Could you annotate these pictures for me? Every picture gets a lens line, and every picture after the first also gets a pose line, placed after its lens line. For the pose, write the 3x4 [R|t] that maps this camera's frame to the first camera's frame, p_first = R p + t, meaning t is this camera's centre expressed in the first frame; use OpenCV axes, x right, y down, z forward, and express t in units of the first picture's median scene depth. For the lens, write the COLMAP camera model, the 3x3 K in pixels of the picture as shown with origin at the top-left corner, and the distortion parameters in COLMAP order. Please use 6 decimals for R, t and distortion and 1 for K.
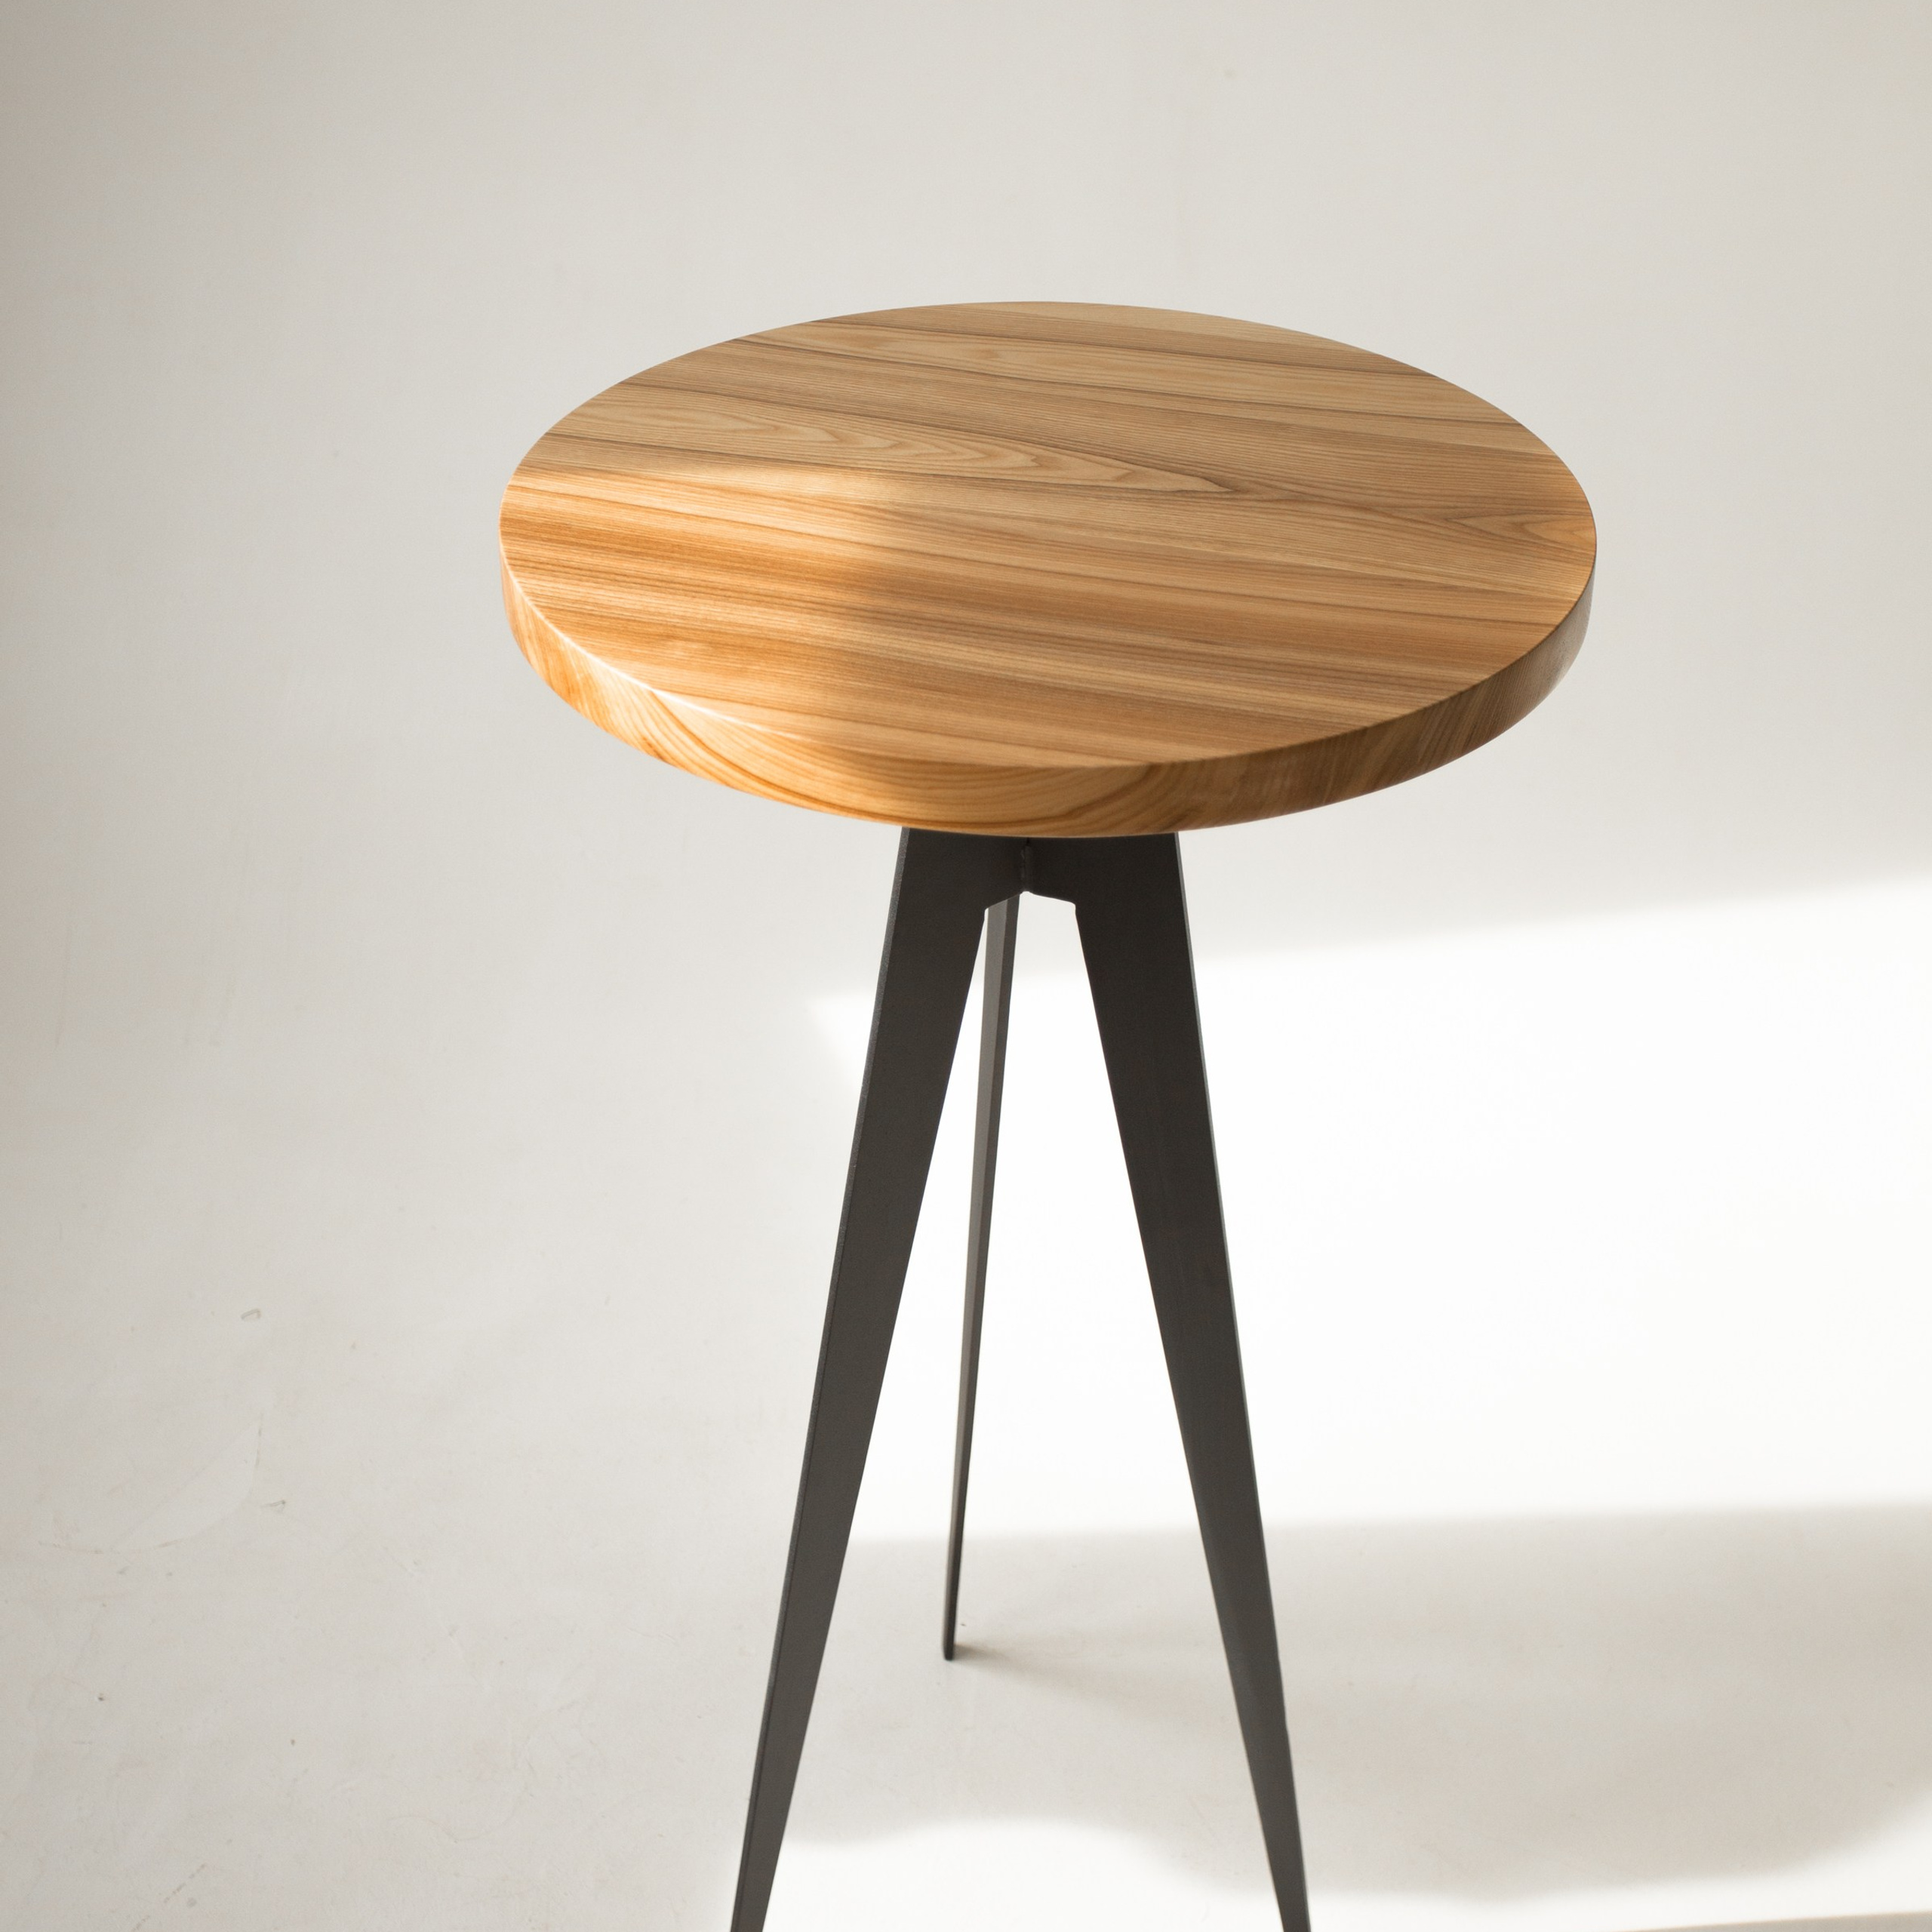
lens RADIAL K [[3151.8, 0, 966.0], [0, 3151.8, 966.0], [0, 0, 1]] dist [0.034943, 0.081376]
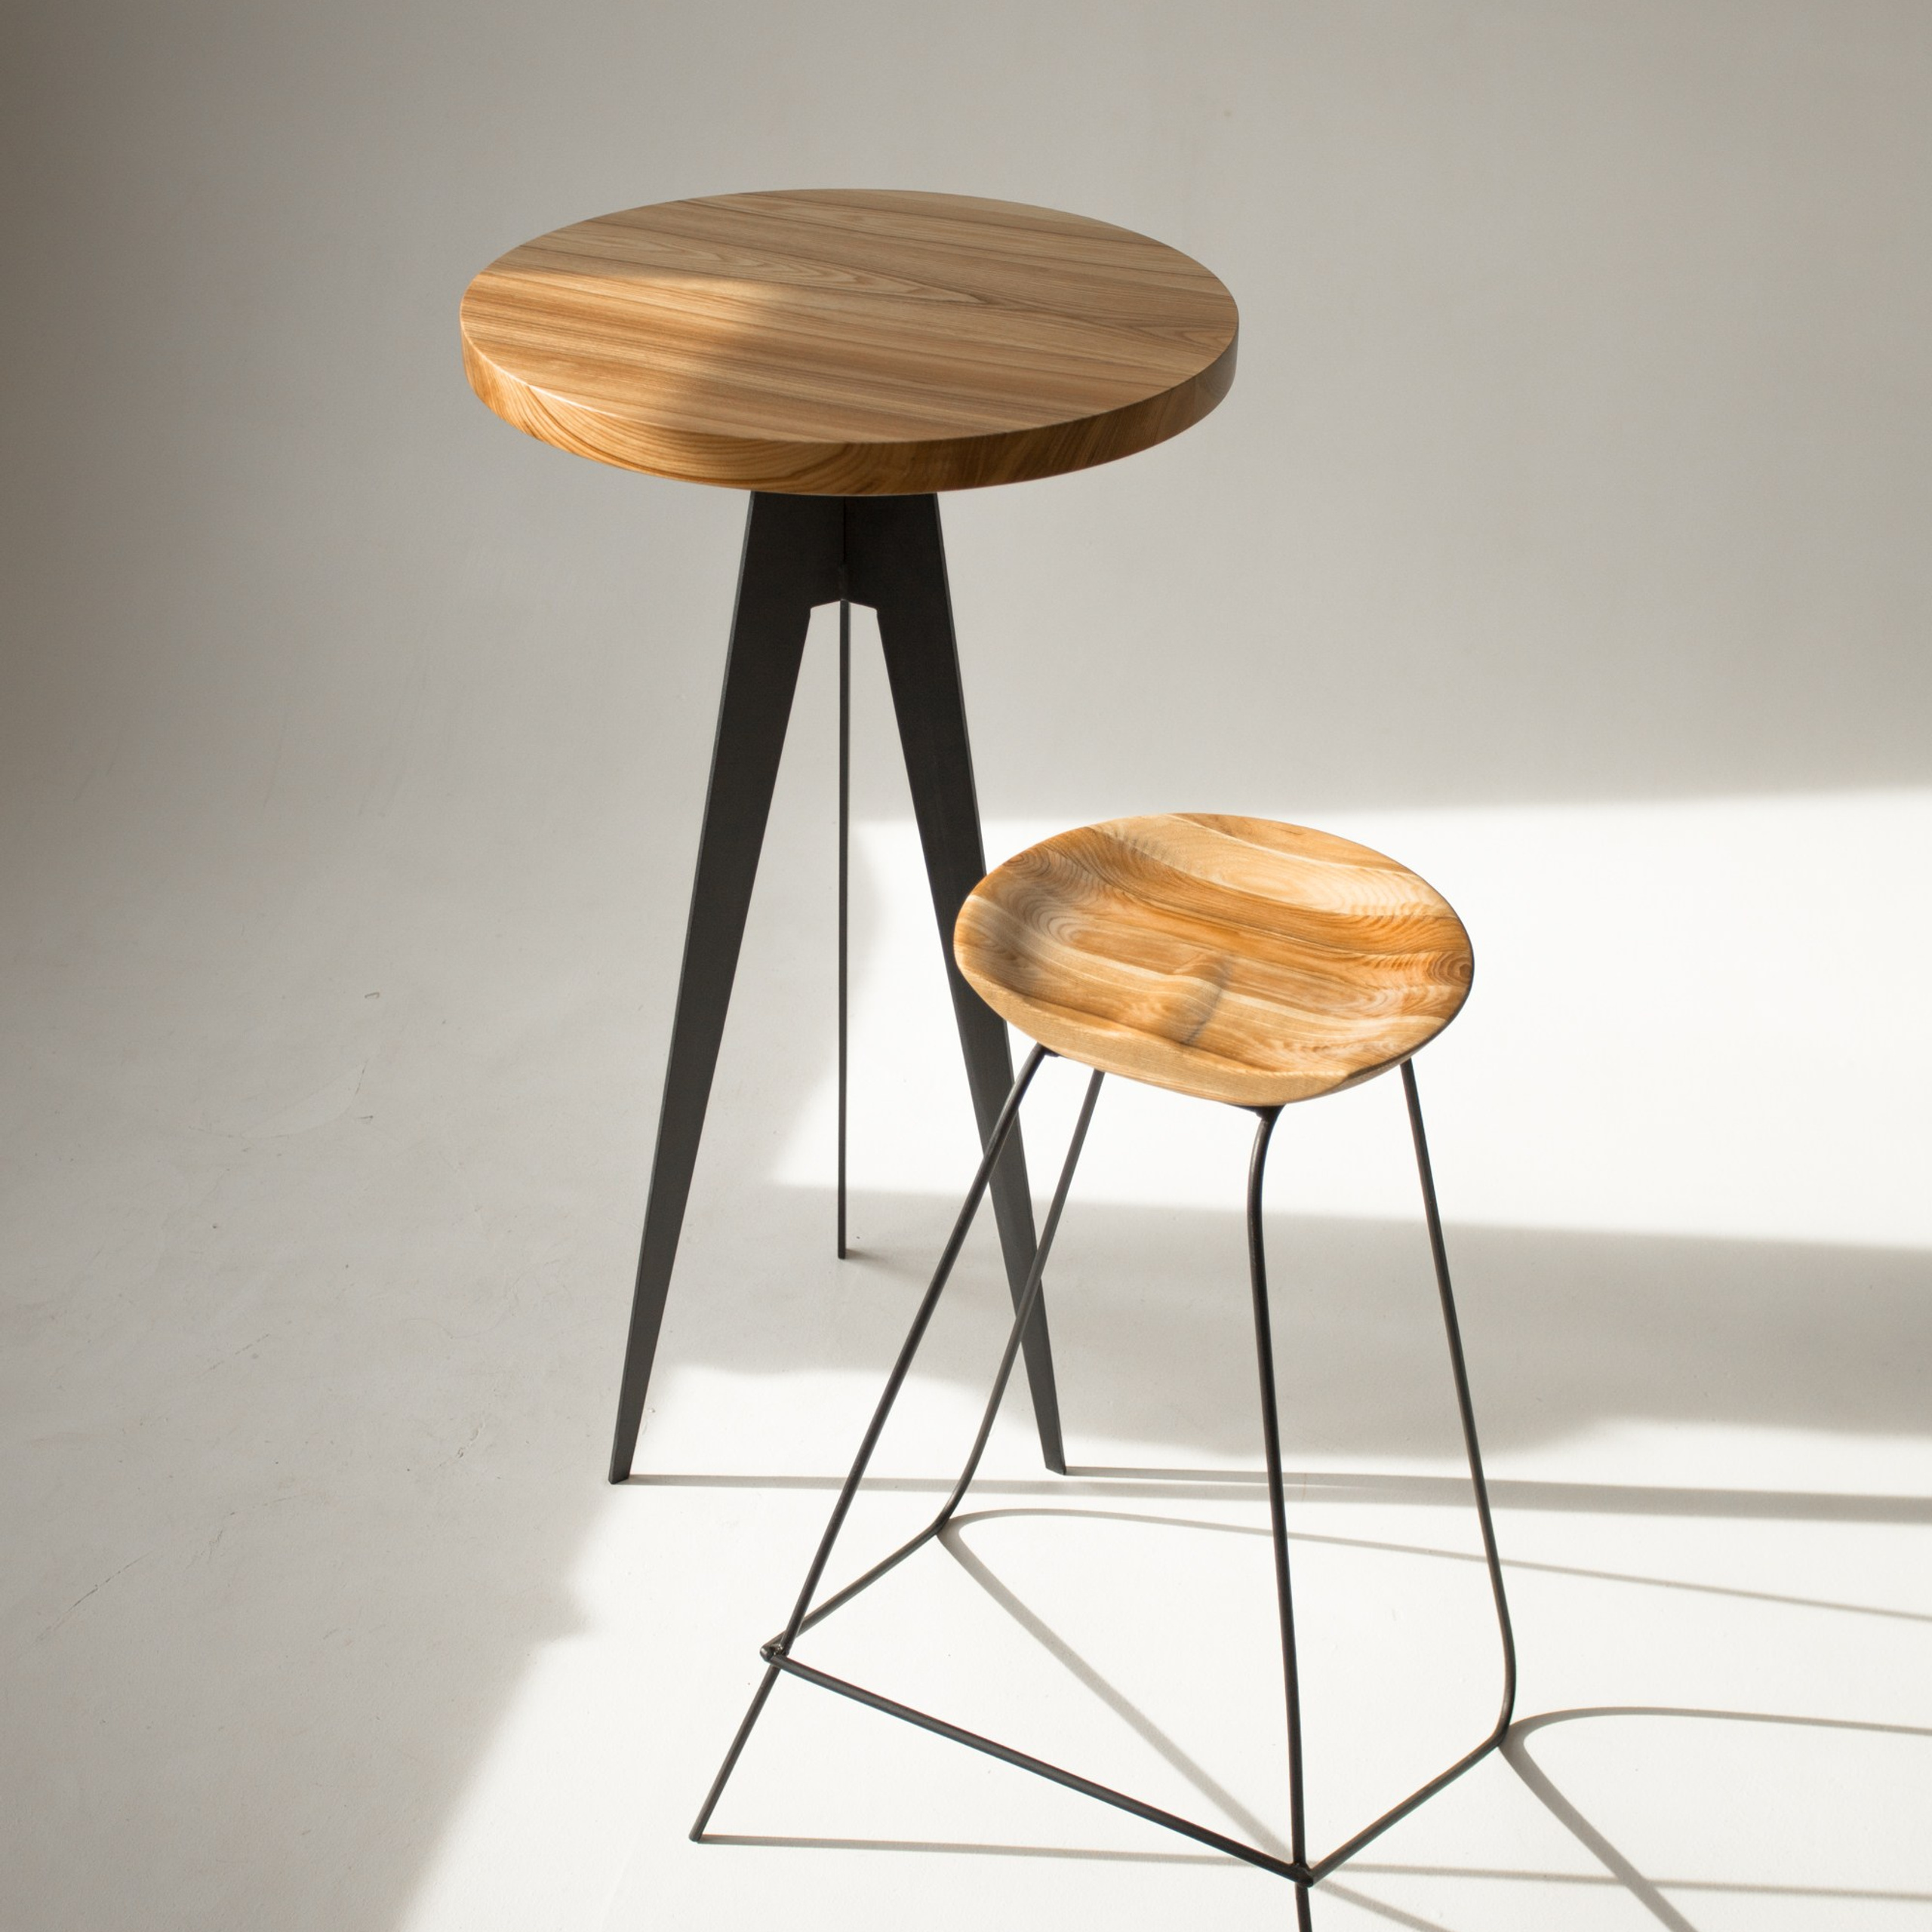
lens RADIAL K [[2825.7, 0, 996.7], [0, 2825.7, 1026.0], [0, 0, 1]] dist [0.026642, 0.064313]
pose [[0.993201, 0.073297, -0.090436, 0.231179], [-0.073947, 0.997255, -0.003857, 0.177959], [0.089905, 0.010518, 0.995895, -0.252965]]
